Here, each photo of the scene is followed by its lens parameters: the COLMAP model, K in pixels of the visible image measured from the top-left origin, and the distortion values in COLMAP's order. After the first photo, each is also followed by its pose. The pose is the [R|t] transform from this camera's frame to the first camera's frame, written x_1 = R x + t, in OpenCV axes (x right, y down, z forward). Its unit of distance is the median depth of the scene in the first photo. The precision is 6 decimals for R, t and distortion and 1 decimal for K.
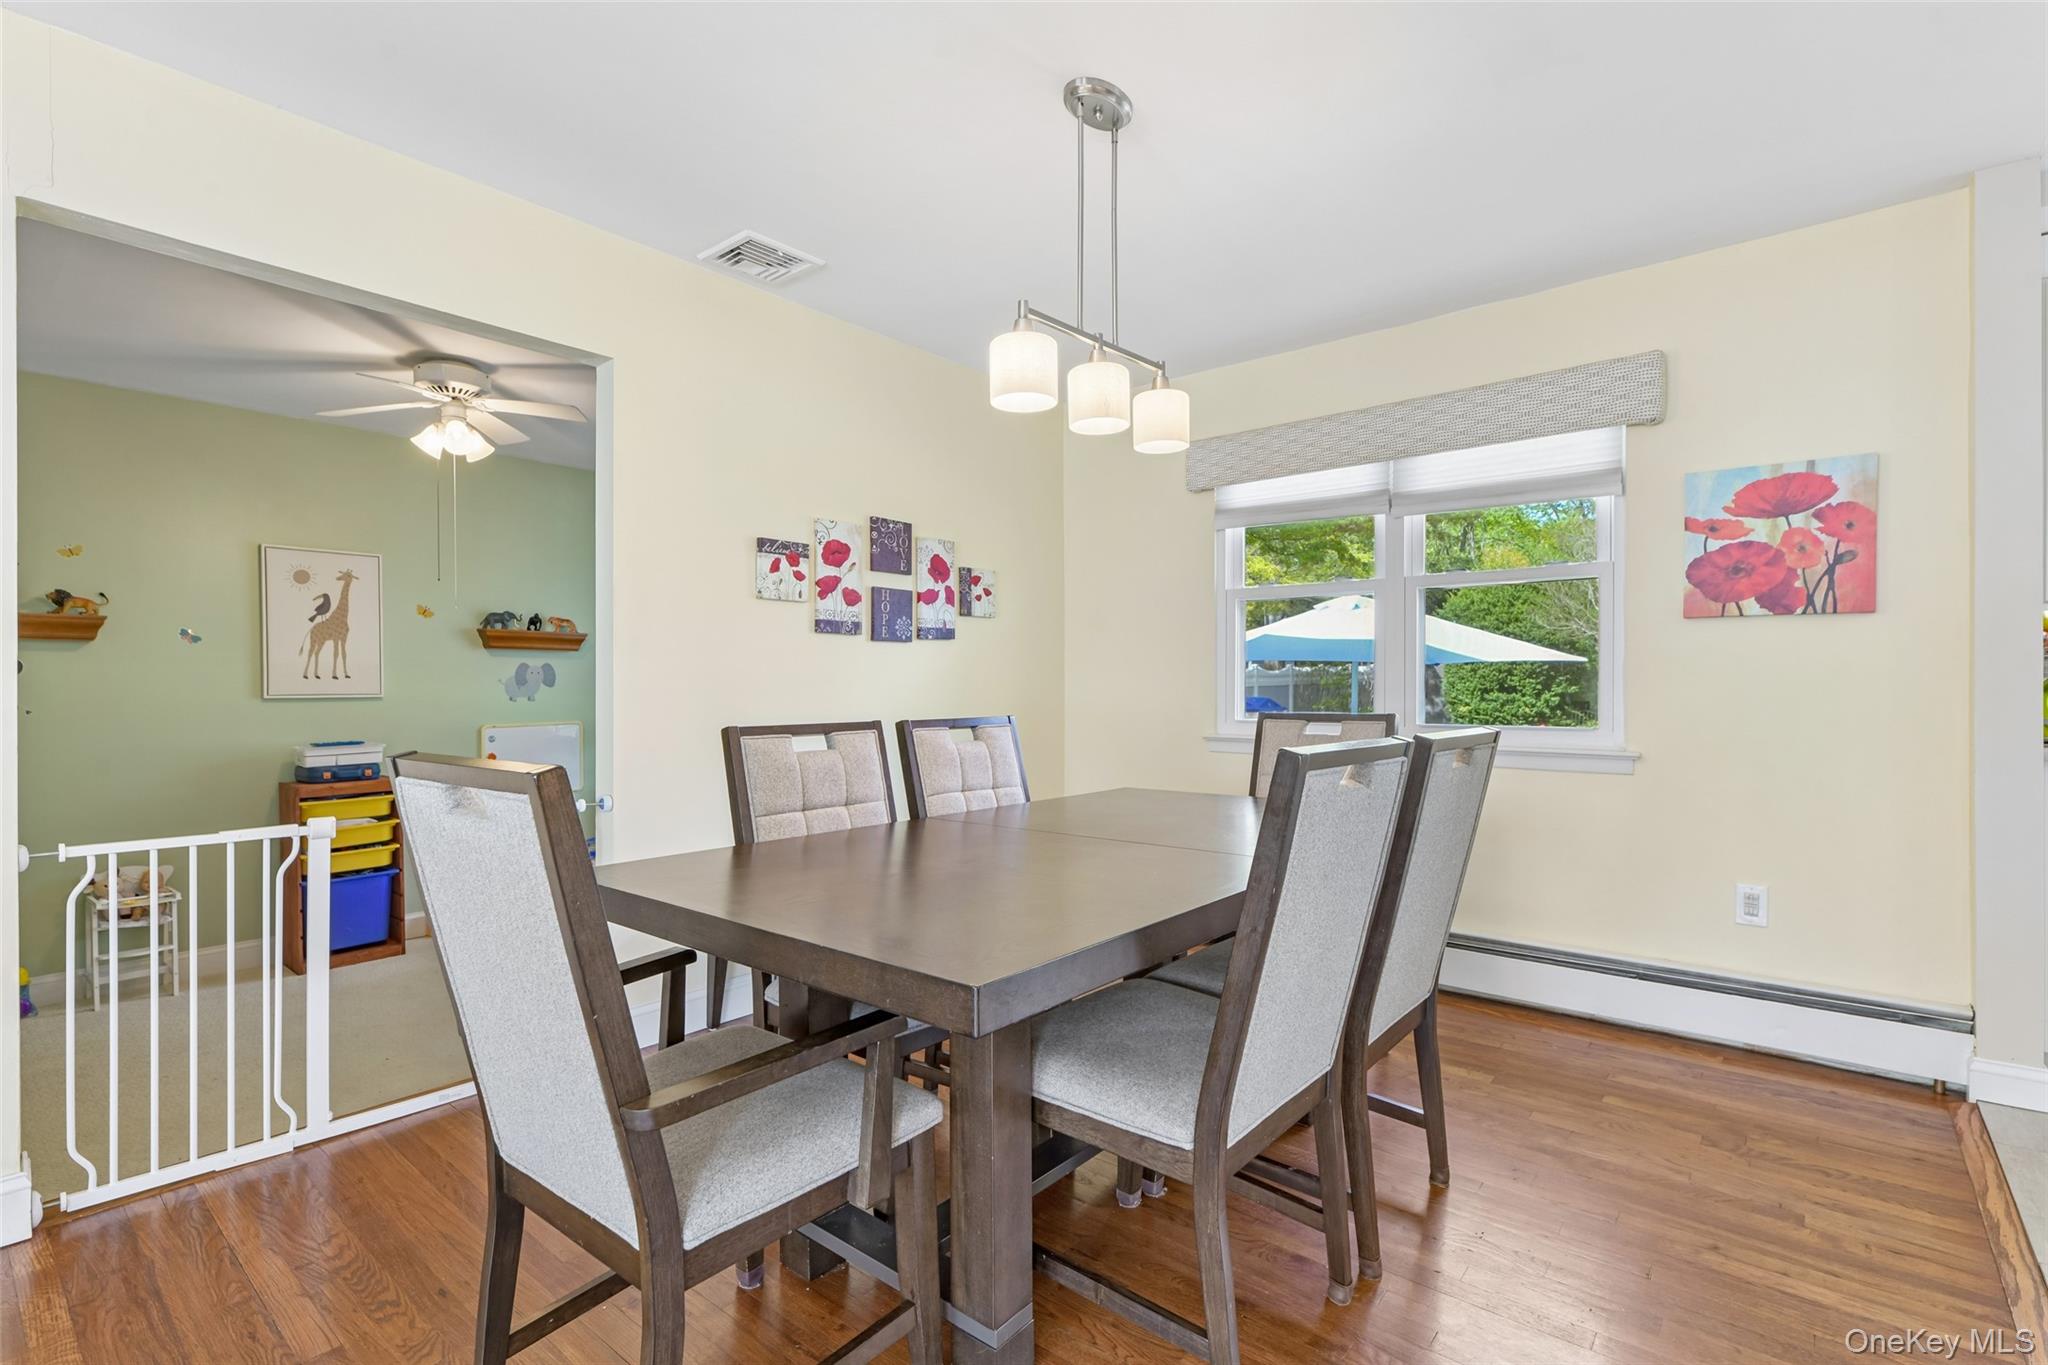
lens RADIAL K [[937.6, 0, 1027.2], [0, 937.6, 698.8], [0, 0, 1]] dist [0.000590, -0.000125]
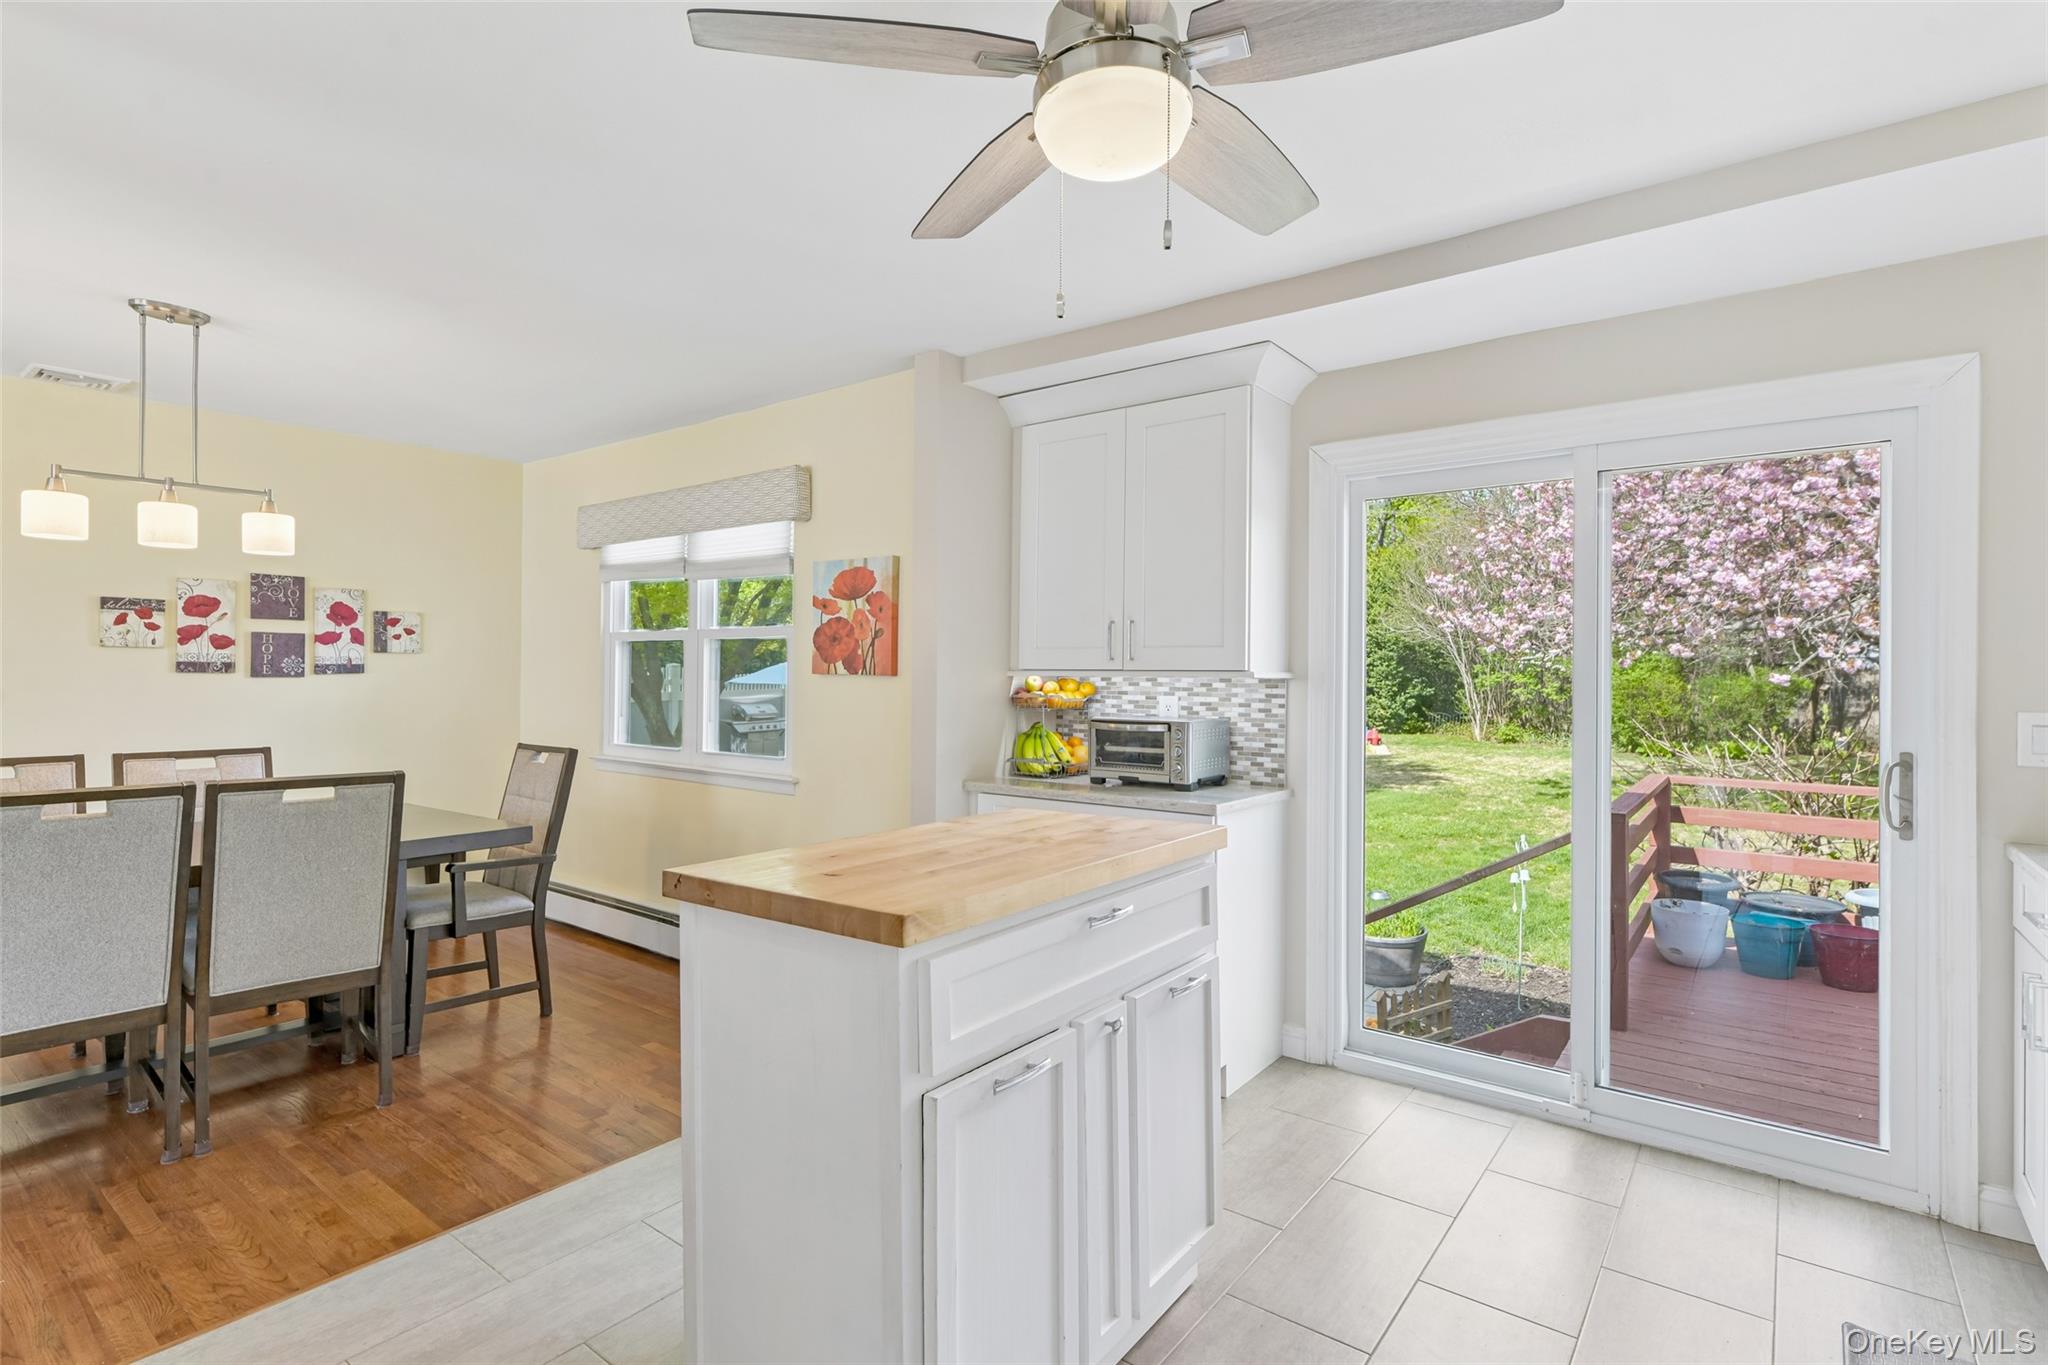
lens RADIAL K [[988.2, 0, 1025.2], [0, 988.2, 675.2], [0, 0, 1]] dist [0.000659, -0.000781]
pose [[0.999004, 0.009651, 0.043565, 0.827804], [-0.009005, 0.999847, -0.015018, -0.059446], [-0.043704, 0.014611, 0.998938, -0.321102]]
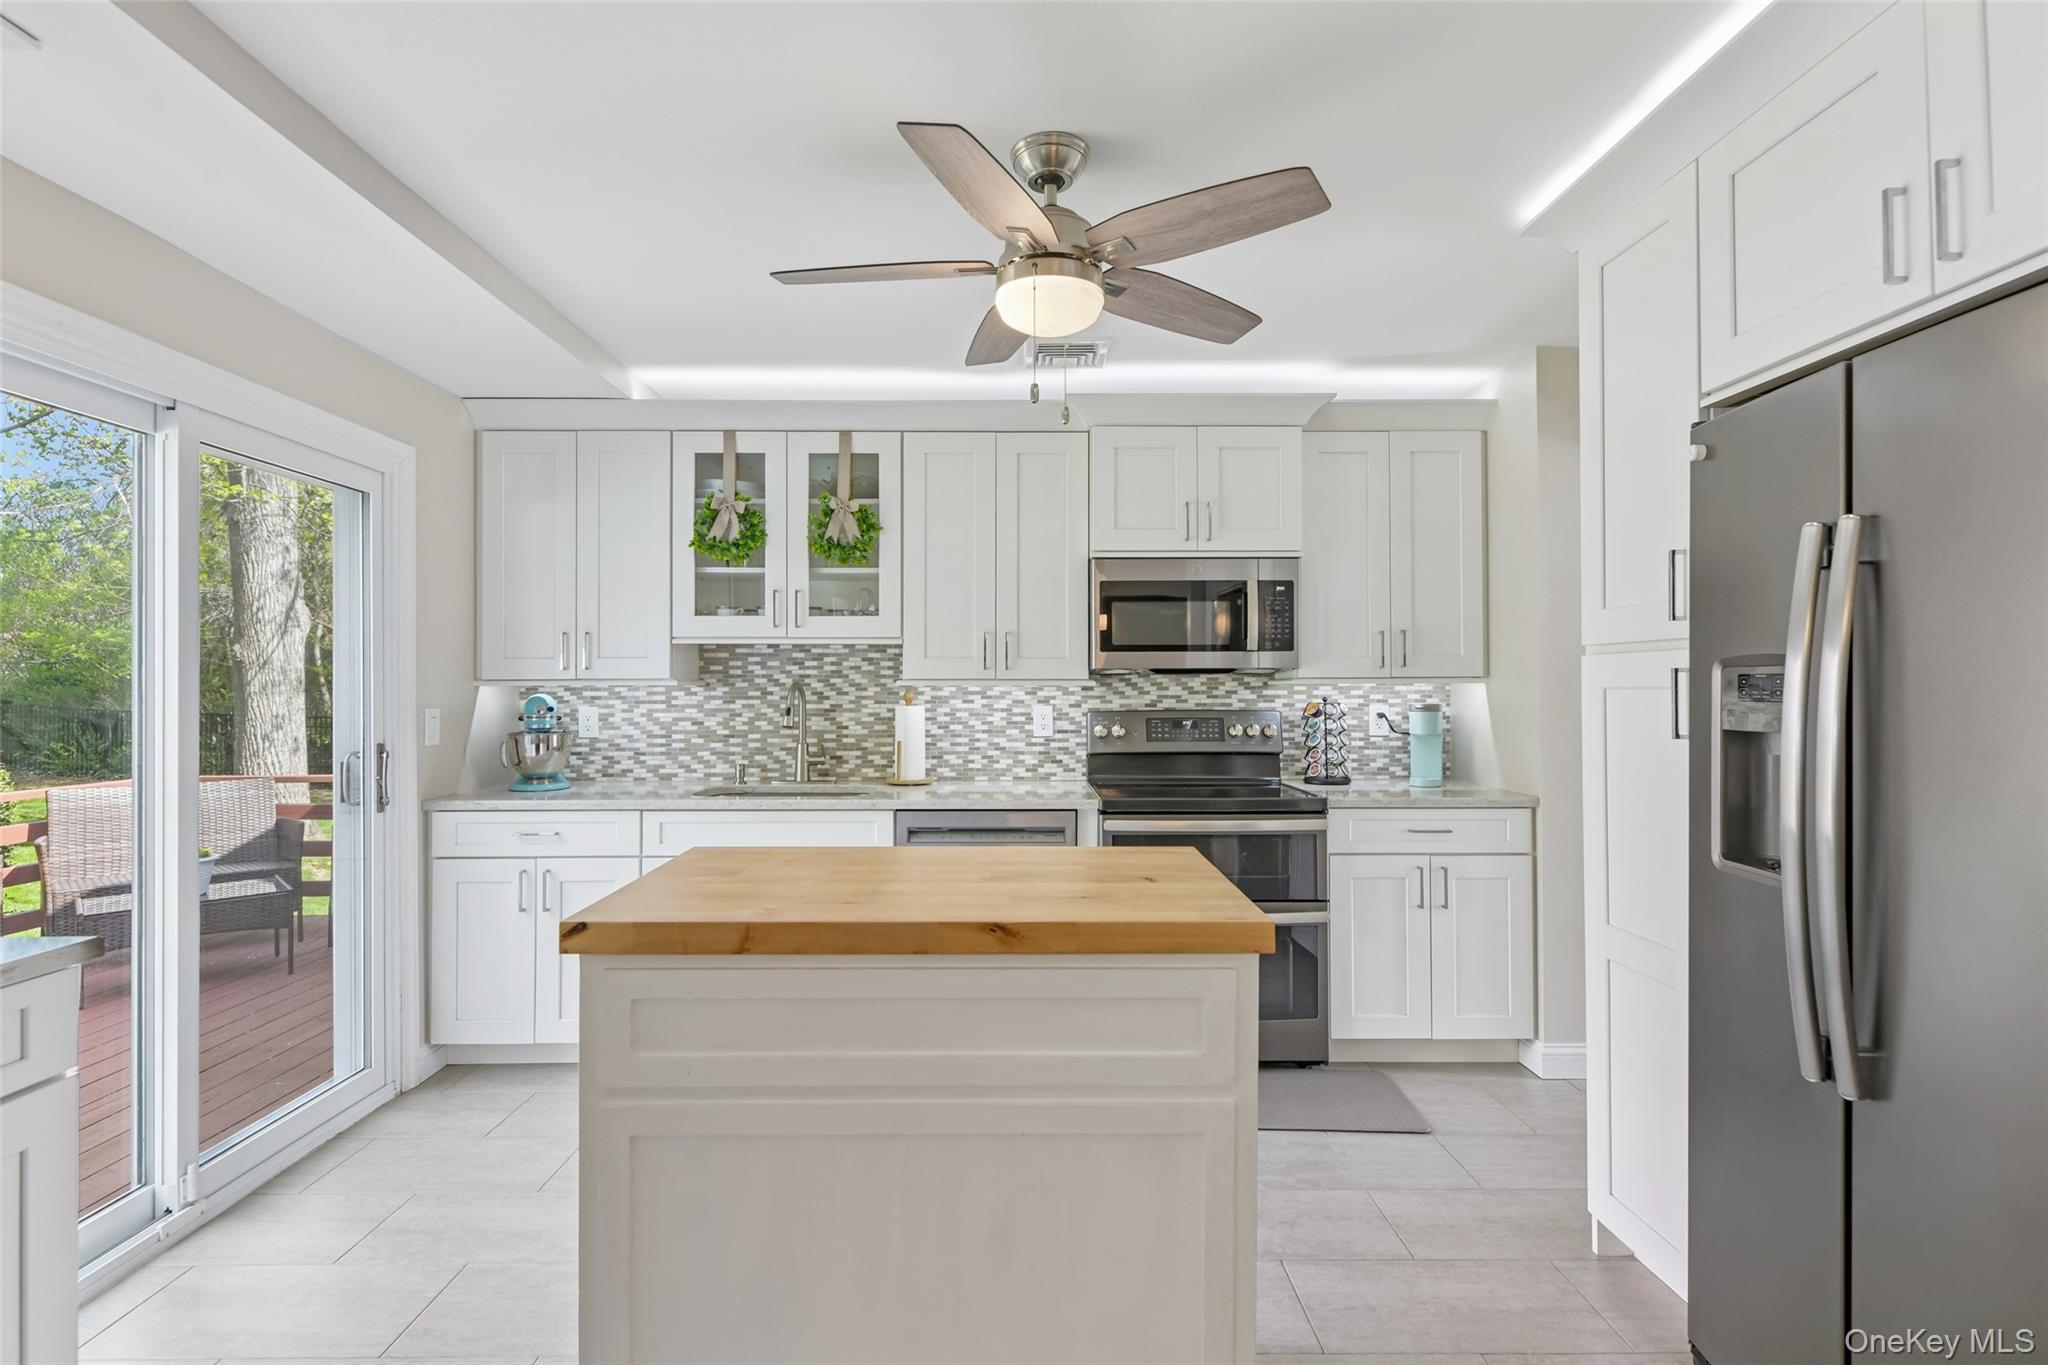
lens RADIAL K [[955.5, 0, 1024.0], [0, 955.5, 682.5], [0, 0, 1]] dist [0.001747, -0.000121]
pose [[-0.648655, 0.002760, 0.761078, 0.429385], [0.006735, 0.999975, 0.002114, -0.075086], [-0.761053, 0.006497, -0.648657, 0.519516]]
